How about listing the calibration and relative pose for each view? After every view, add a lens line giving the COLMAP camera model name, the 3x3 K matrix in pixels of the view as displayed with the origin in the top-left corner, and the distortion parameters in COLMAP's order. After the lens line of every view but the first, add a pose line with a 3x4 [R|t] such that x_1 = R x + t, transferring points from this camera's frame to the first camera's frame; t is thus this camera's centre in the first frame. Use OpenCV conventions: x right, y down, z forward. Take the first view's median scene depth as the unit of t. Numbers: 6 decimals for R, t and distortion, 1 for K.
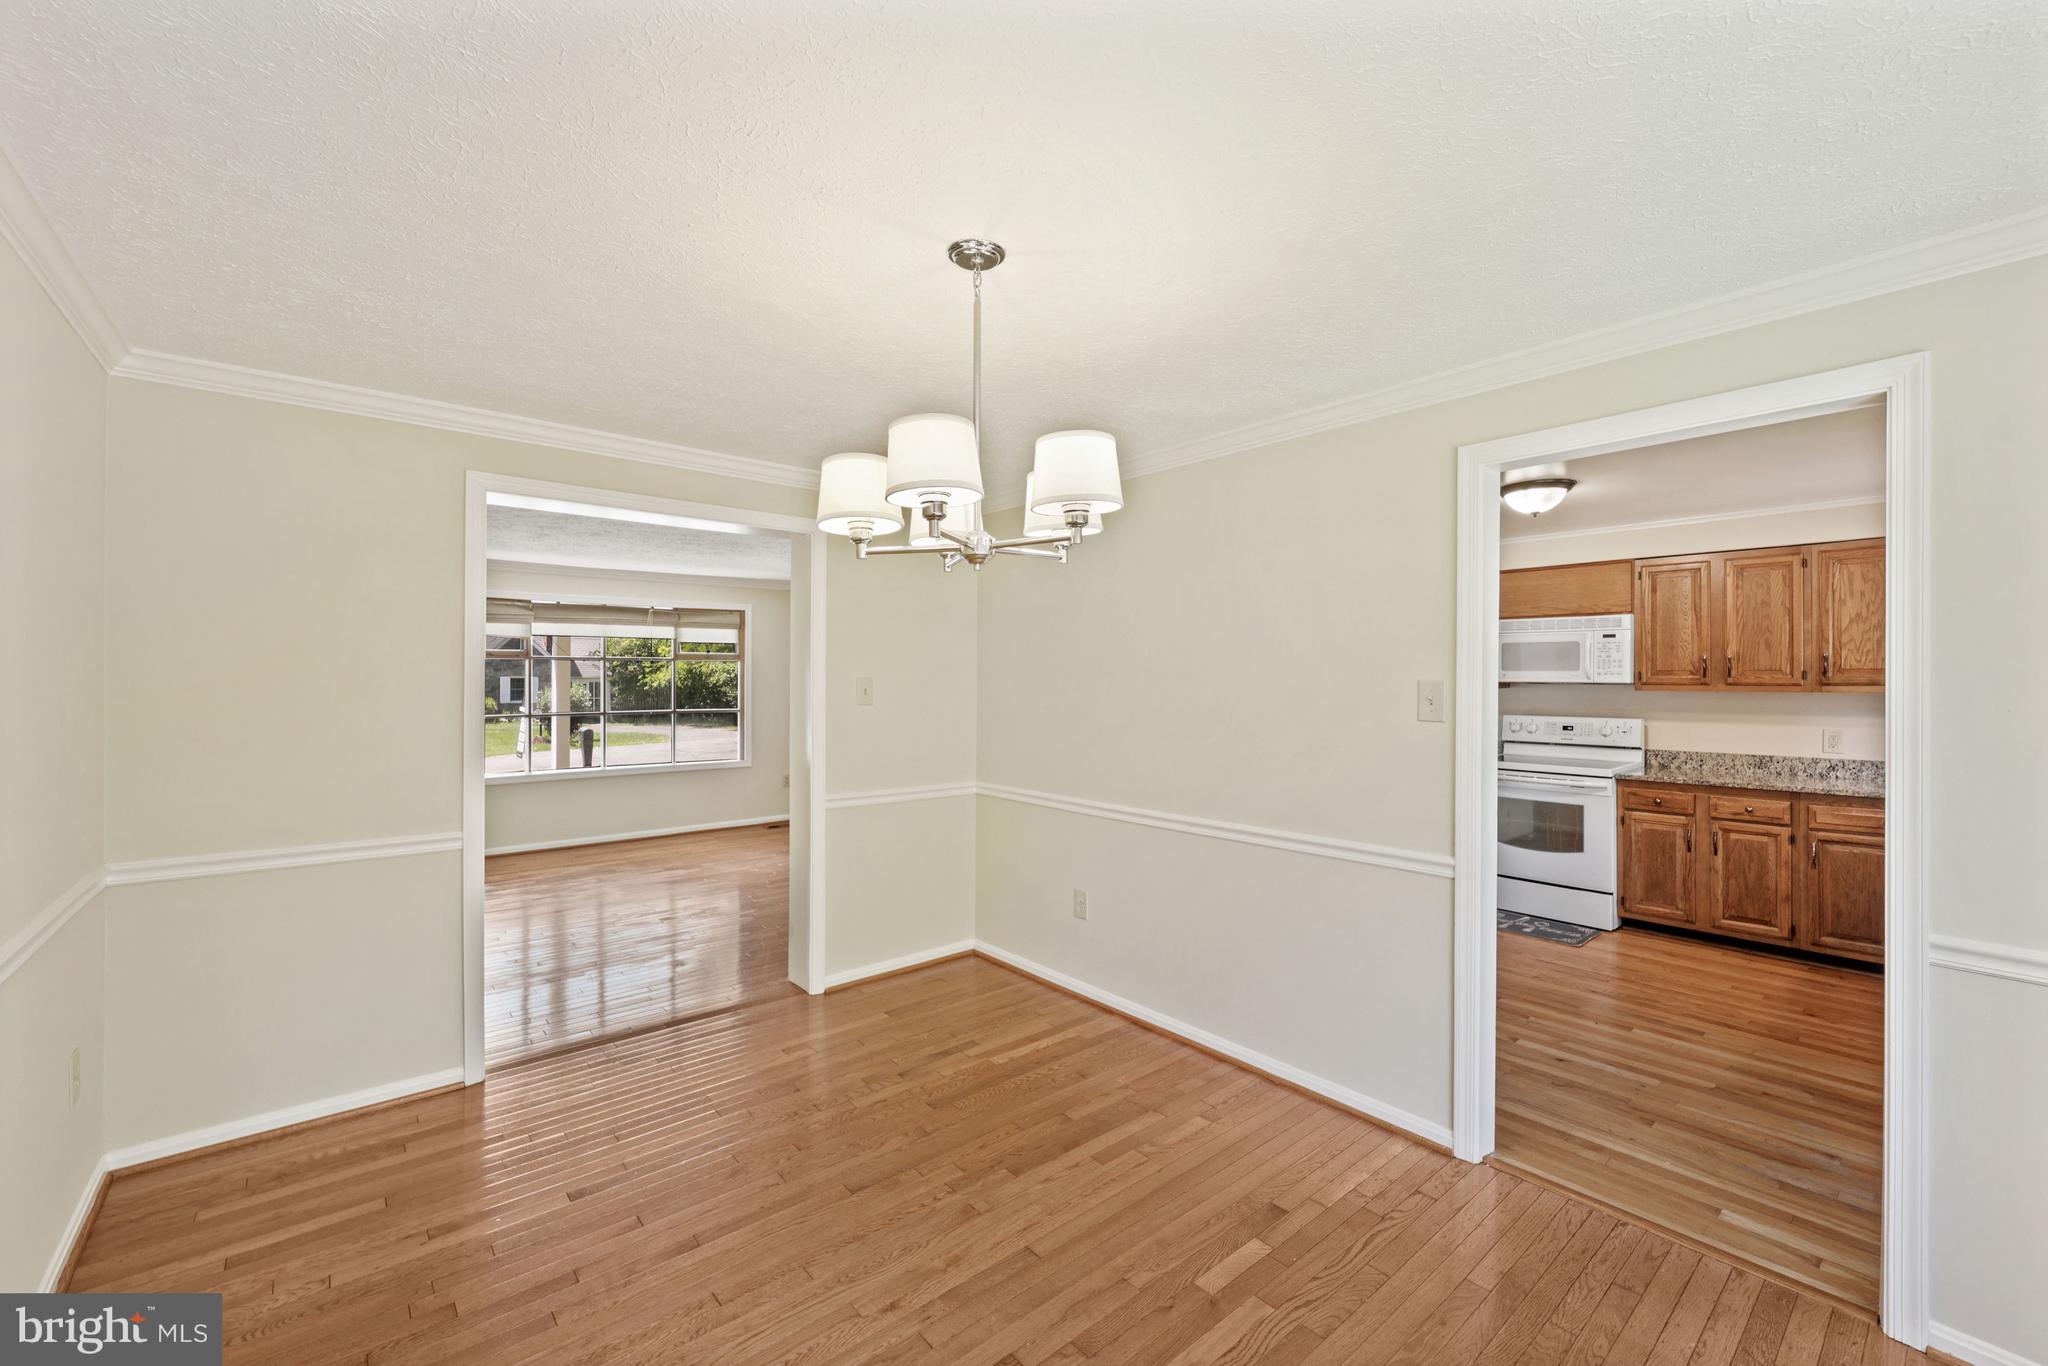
lens RADIAL K [[822.9, 0, 1039.0], [0, 822.9, 676.1], [0, 0, 1]] dist [-0.001007, -0.000081]
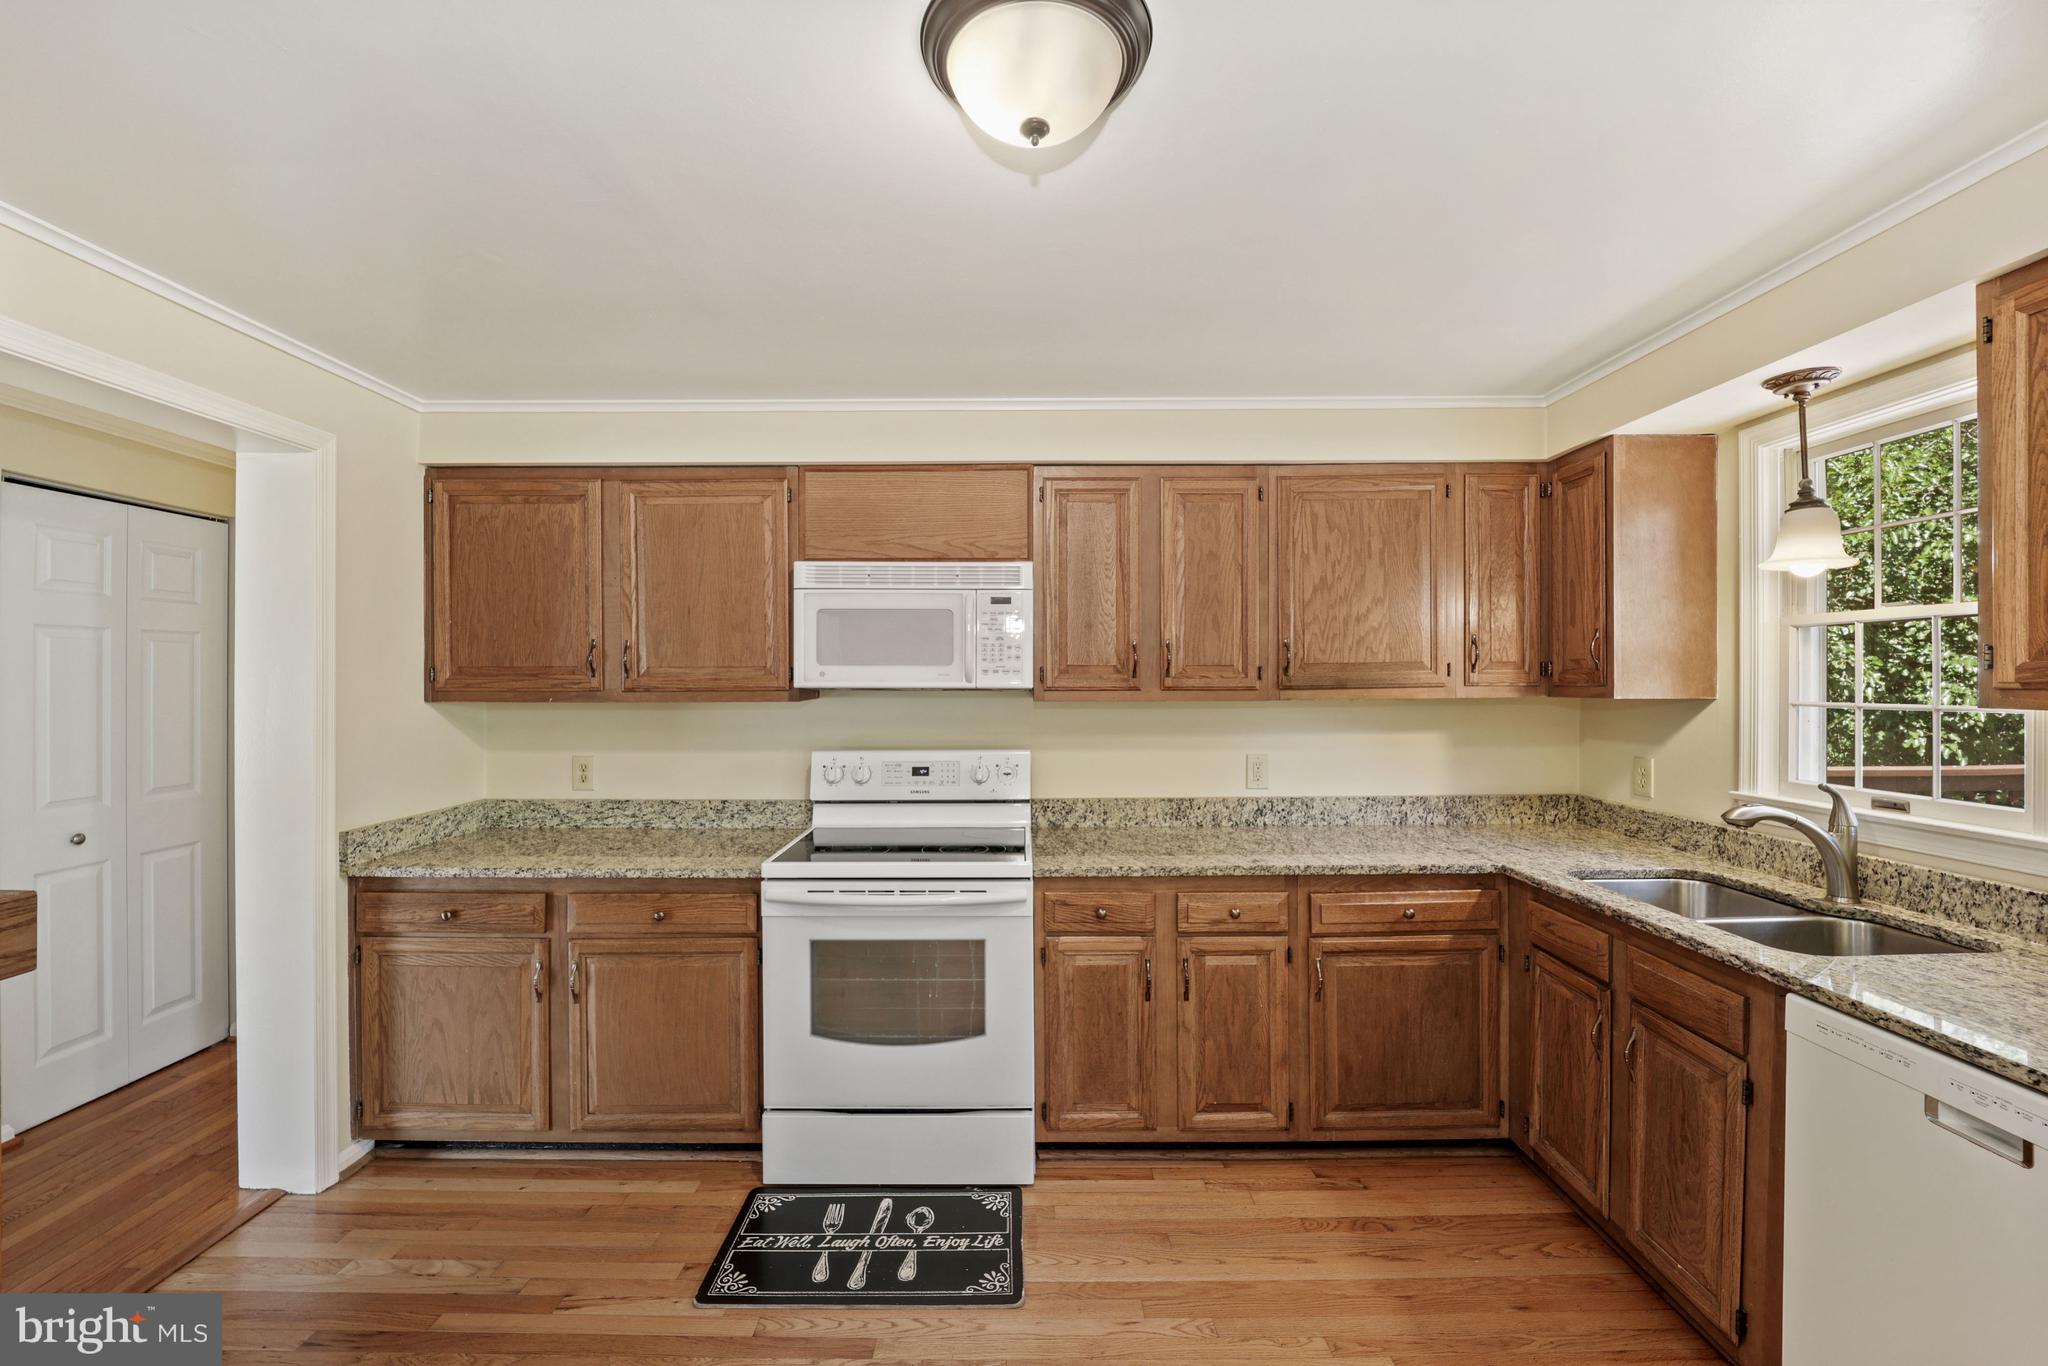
lens RADIAL K [[829.4, 0, 1019.3], [0, 829.4, 677.1], [0, 0, 1]] dist [-0.010970, -0.000168]
pose [[0.654817, -0.002683, 0.755782, 0.327859], [0.002405, 0.999996, 0.001467, 0.000384], [-0.755783, 0.000857, 0.654821, 0.713161]]
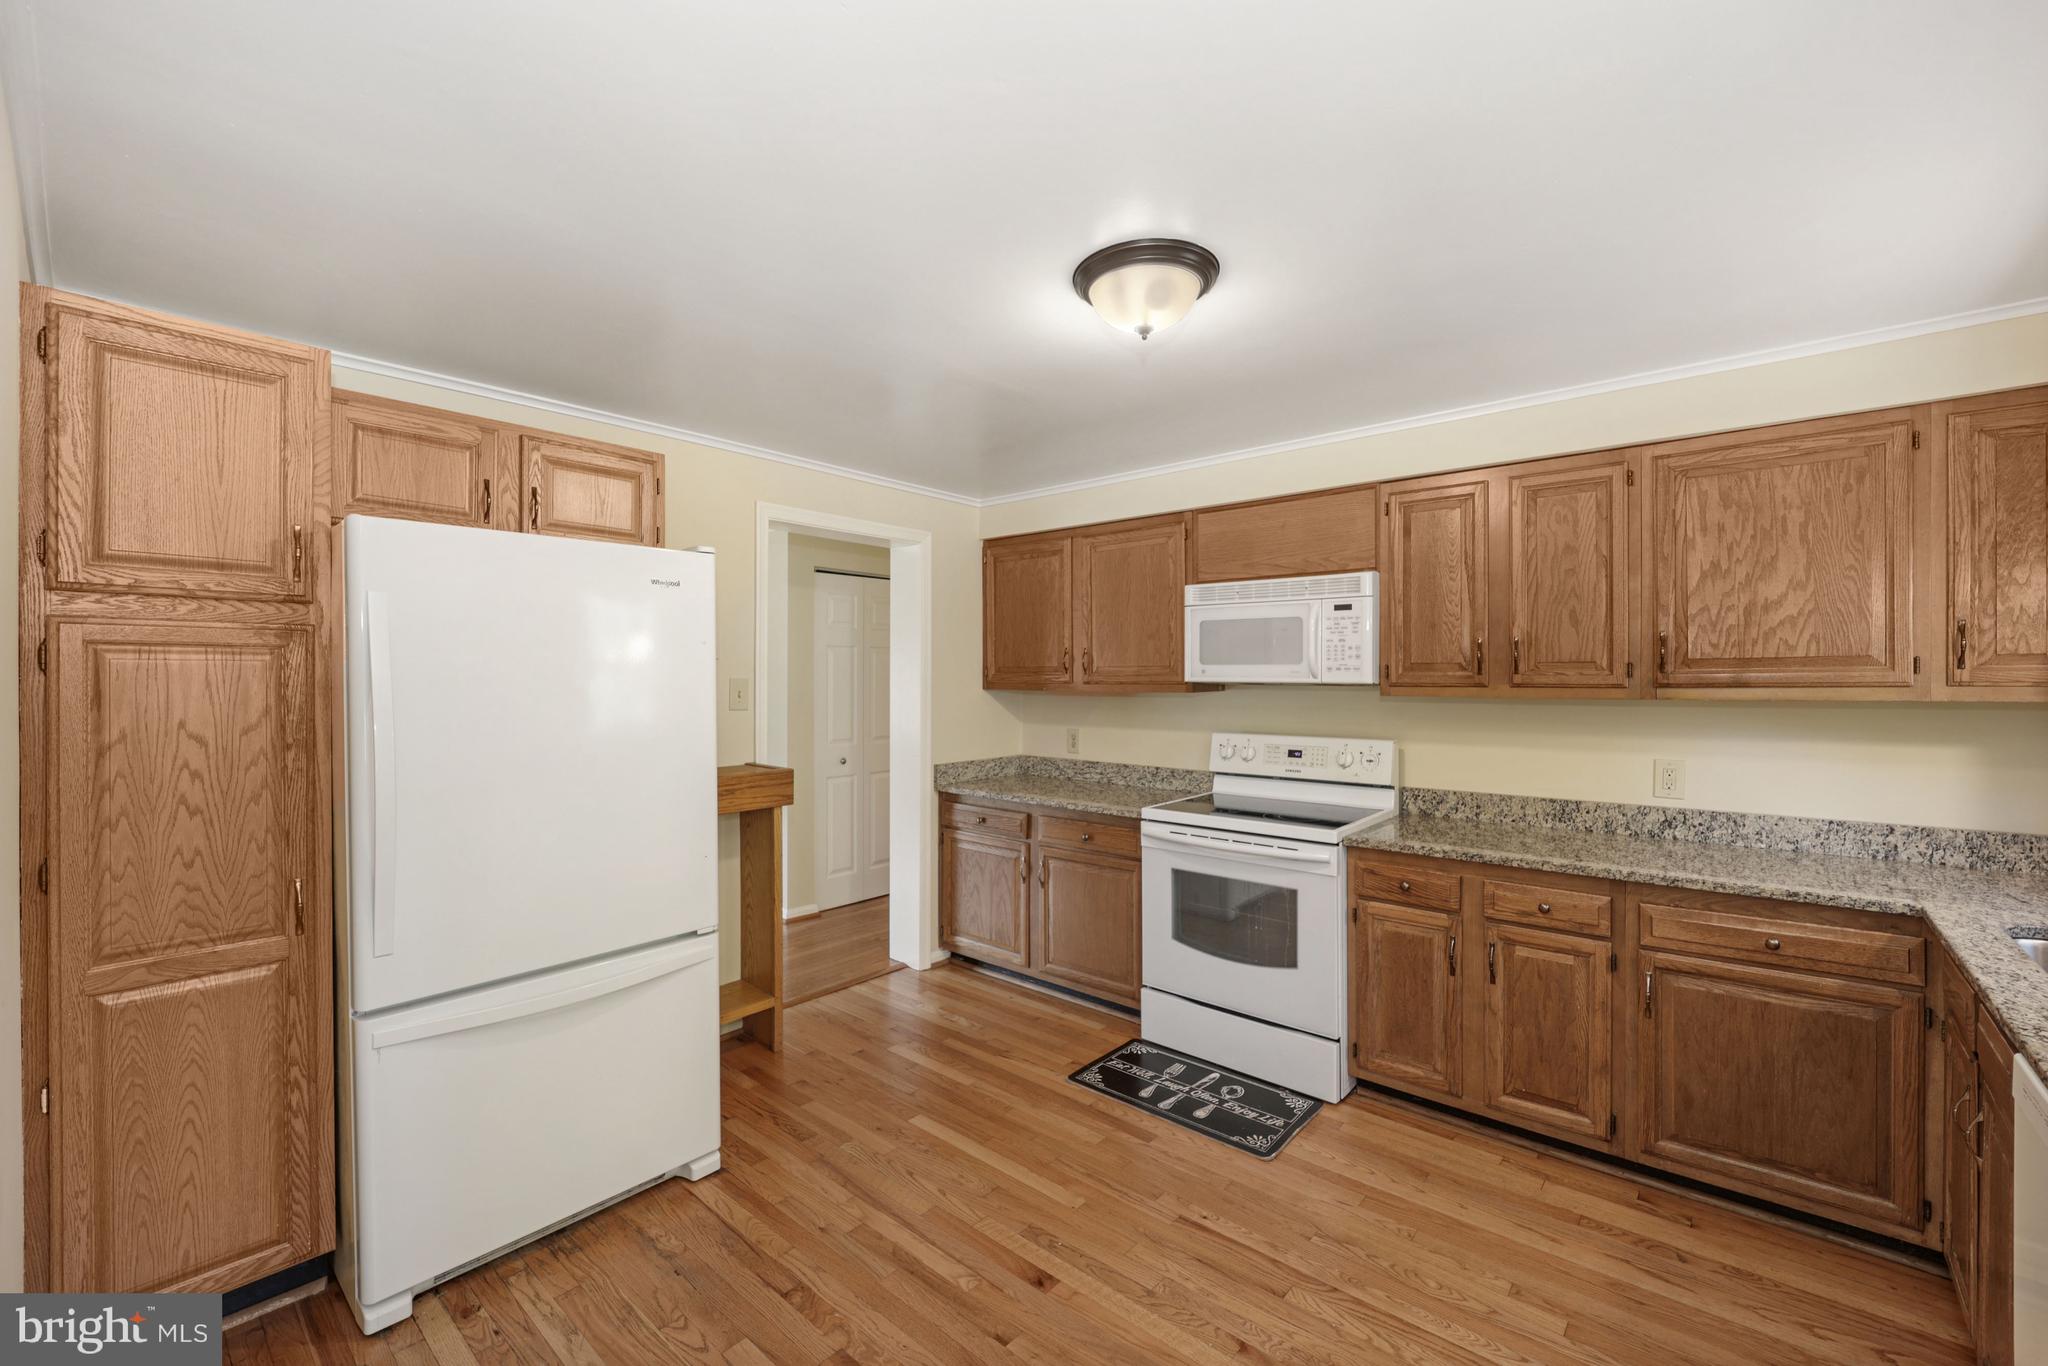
lens RADIAL K [[829.4, 0, 1019.3], [0, 829.4, 677.1], [0, 0, 1]] dist [-0.010970, -0.000168]
pose [[0.990227, -0.002865, 0.139438, 0.409770], [0.002321, 0.999989, 0.004057, 0.000366], [-0.139448, -0.003694, 0.990222, 0.469361]]
